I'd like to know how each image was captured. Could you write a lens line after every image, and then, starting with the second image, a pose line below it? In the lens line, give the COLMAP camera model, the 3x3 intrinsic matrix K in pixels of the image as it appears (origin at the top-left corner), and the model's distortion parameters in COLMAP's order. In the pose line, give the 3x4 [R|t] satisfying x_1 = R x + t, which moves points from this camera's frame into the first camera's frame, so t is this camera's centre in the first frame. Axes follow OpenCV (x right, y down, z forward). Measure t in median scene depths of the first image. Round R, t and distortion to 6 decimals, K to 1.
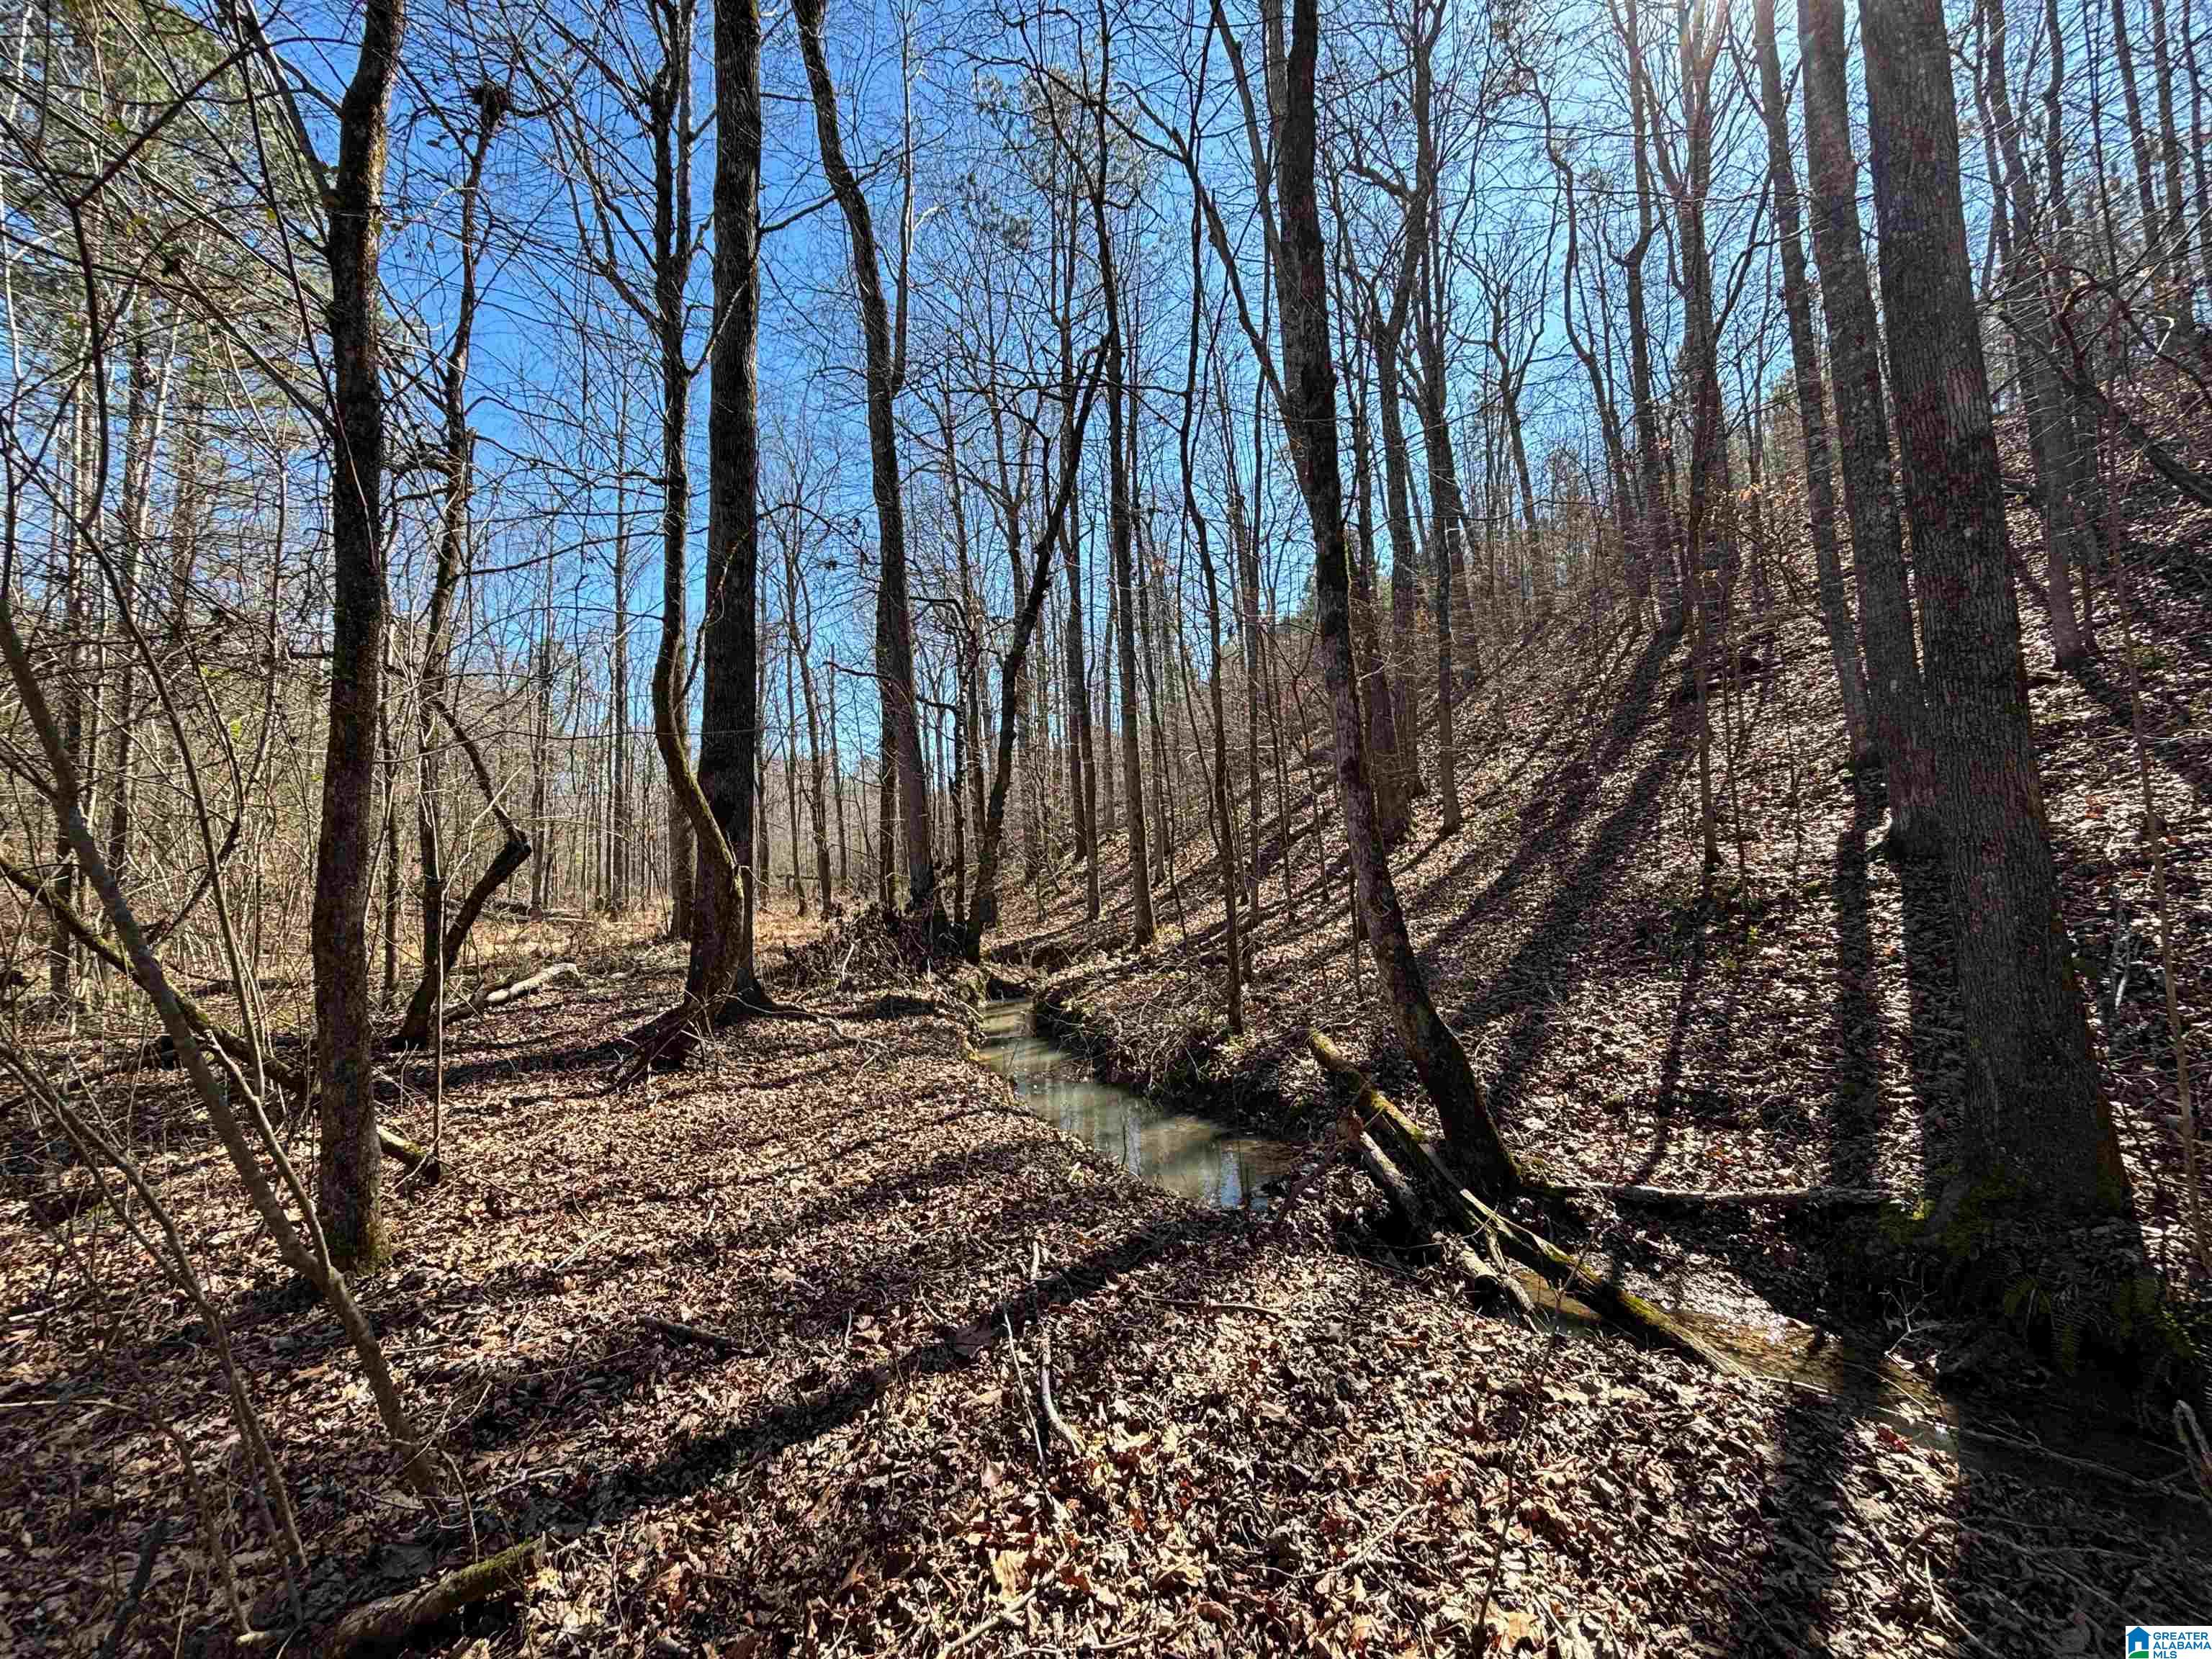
lens RADIAL K [[888.6, 0, 1106.2], [0, 888.6, 831.8], [0, 0, 1]] dist [0.000358, 0.000006]
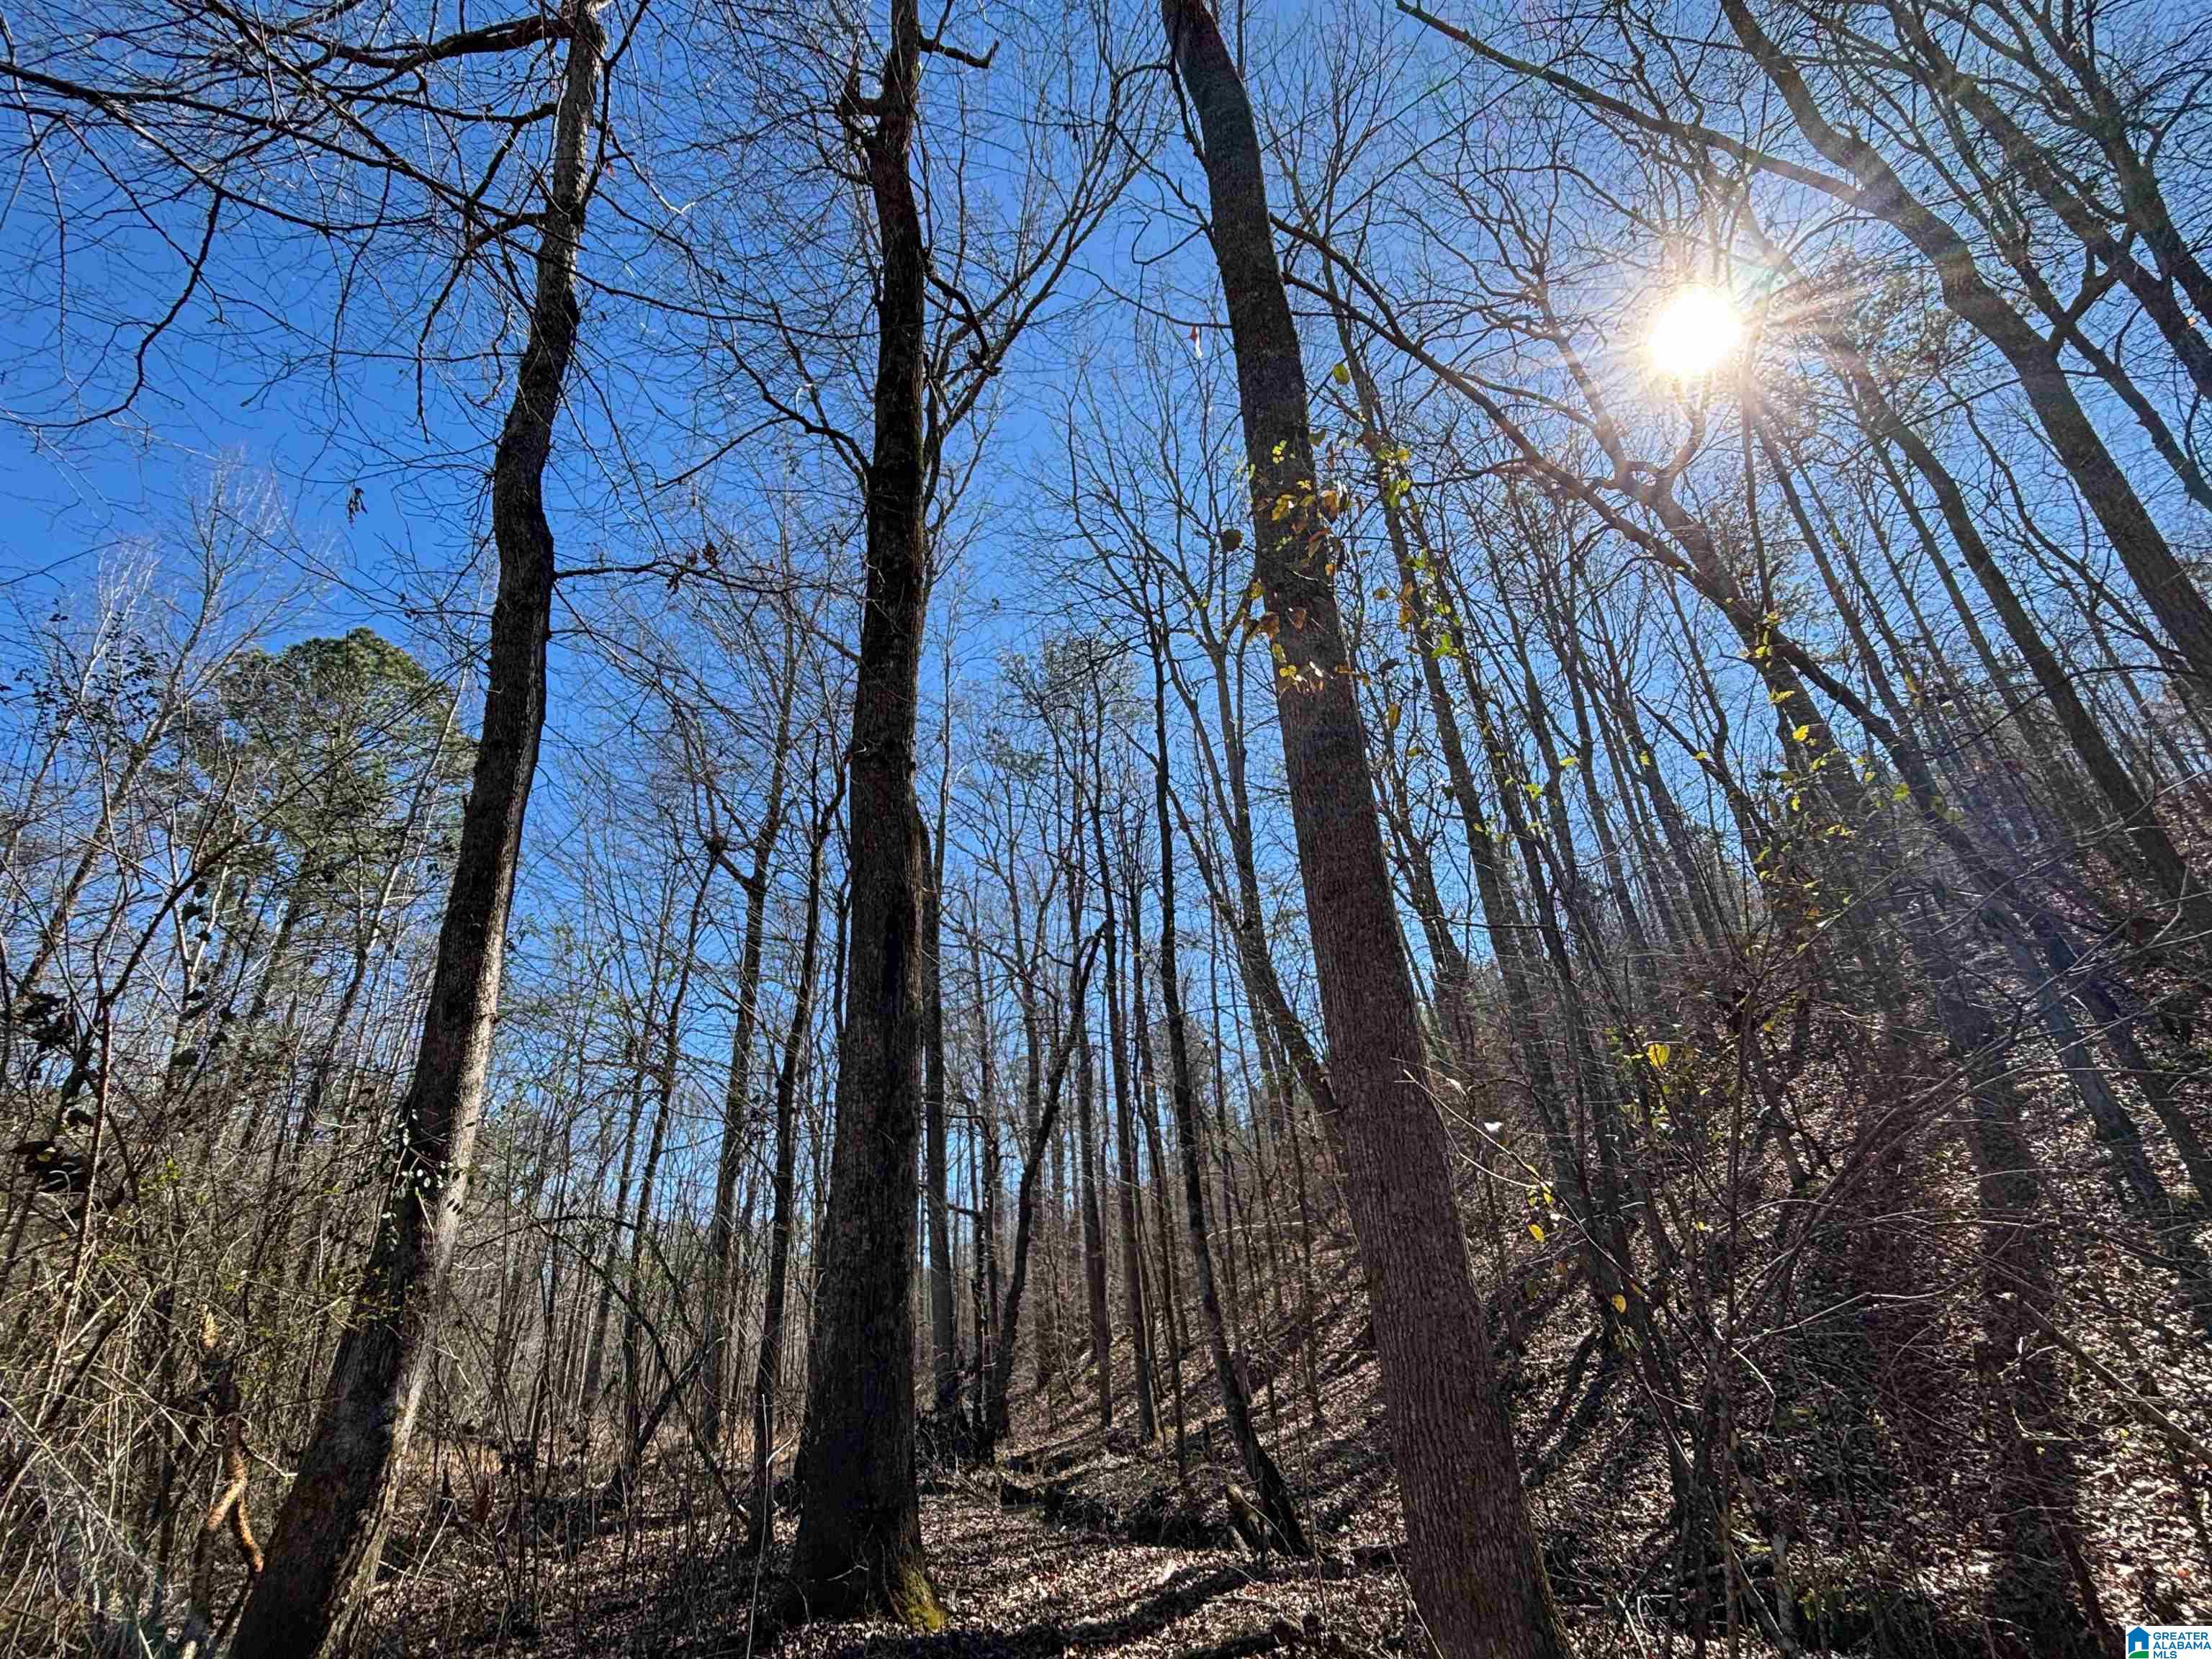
lens RADIAL K [[1032.9, 0, 1100.3], [0, 1032.9, 829.9], [0, 0, 1]] dist [-0.001592, -0.000096]
pose [[0.999246, -0.027929, -0.026964, 0.037709], [0.013549, 0.901791, -0.431960, -0.007238], [0.036380, 0.431269, 0.901490, -0.420162]]
